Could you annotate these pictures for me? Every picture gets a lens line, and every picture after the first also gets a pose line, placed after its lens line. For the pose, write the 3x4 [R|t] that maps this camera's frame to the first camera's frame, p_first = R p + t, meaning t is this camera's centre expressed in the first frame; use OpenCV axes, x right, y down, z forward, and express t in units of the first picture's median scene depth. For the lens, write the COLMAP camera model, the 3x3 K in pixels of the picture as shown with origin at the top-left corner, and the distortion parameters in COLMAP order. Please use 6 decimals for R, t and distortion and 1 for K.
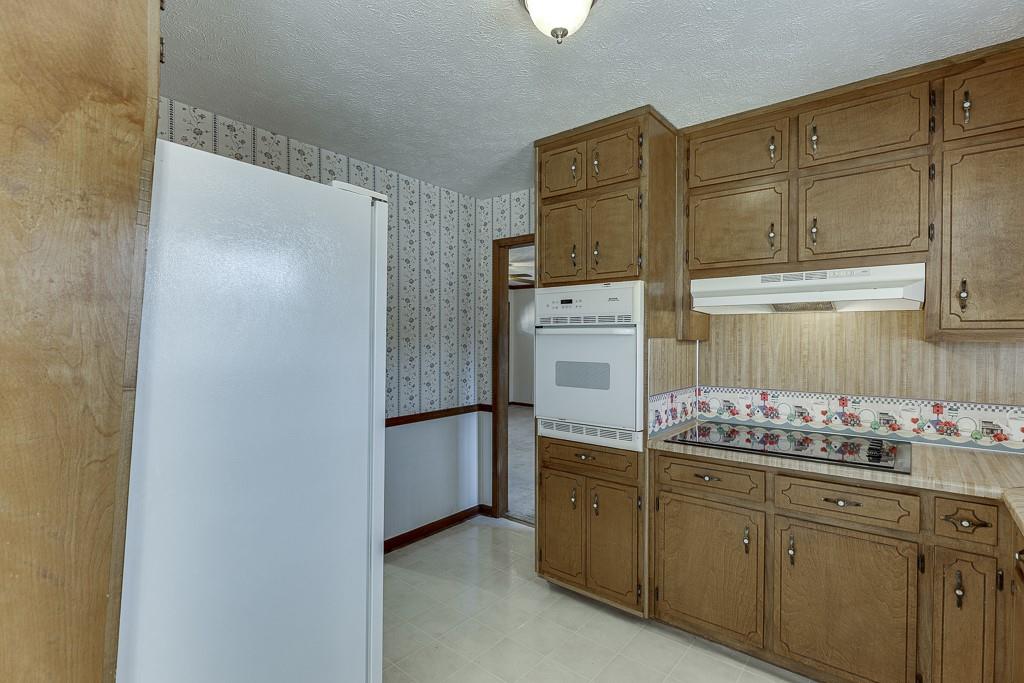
lens RADIAL K [[475.1, 0, 525.3], [0, 475.1, 345.5], [0, 0, 1]] dist [-0.011357, 0.000130]
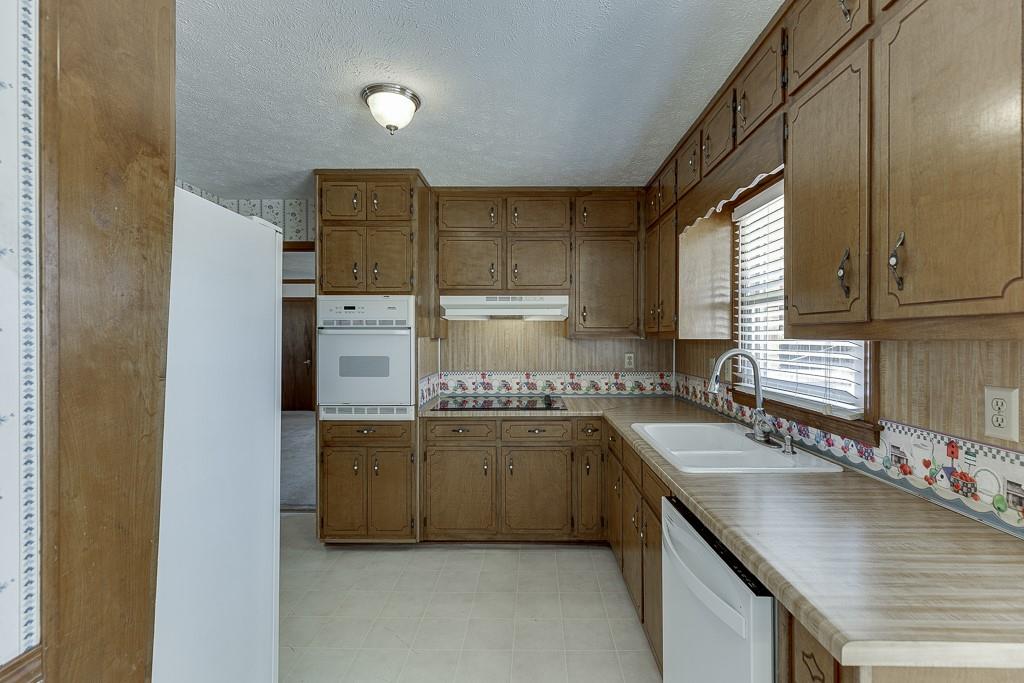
lens RADIAL K [[452.3, 0, 520.5], [0, 452.3, 340.0], [0, 0, 1]] dist [0.001301, -0.000430]
pose [[0.787018, -0.006854, 0.616892, -0.317976], [0.011487, 0.999928, -0.003546, 0.000739], [-0.616823, 0.009877, 0.787040, -0.220696]]
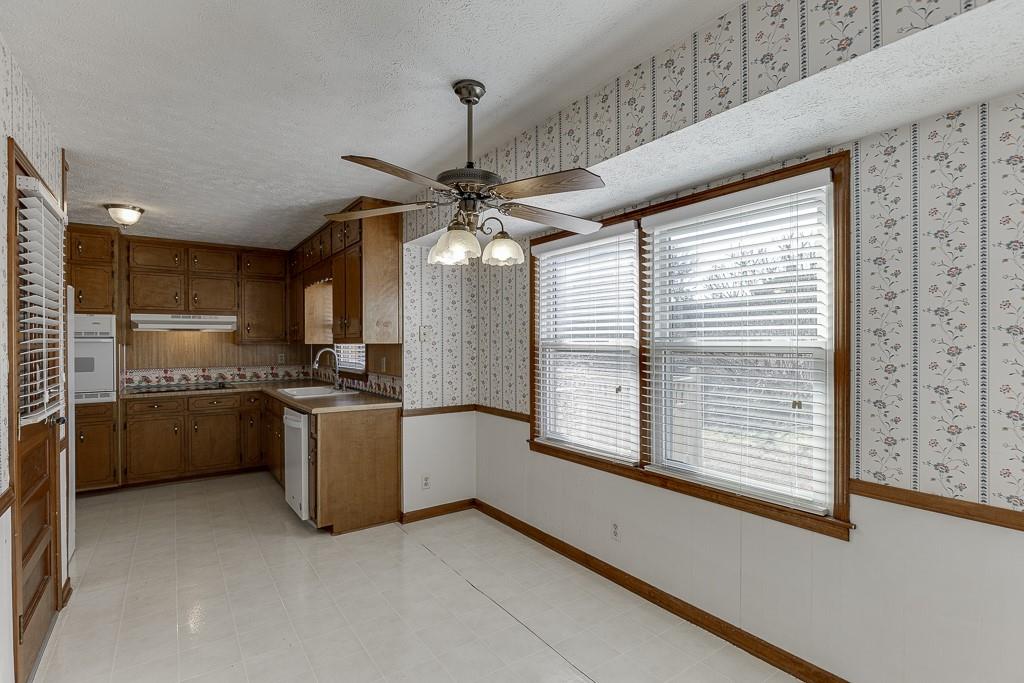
lens RADIAL K [[492.5, 0, 524.5], [0, 492.5, 343.7], [0, 0, 1]] dist [-0.012629, -0.000425]
pose [[0.247836, -0.008577, 0.968764, -1.298835], [0.018713, 0.999817, 0.004065, 0.008004], [-0.968621, 0.017121, 0.247951, -1.153662]]
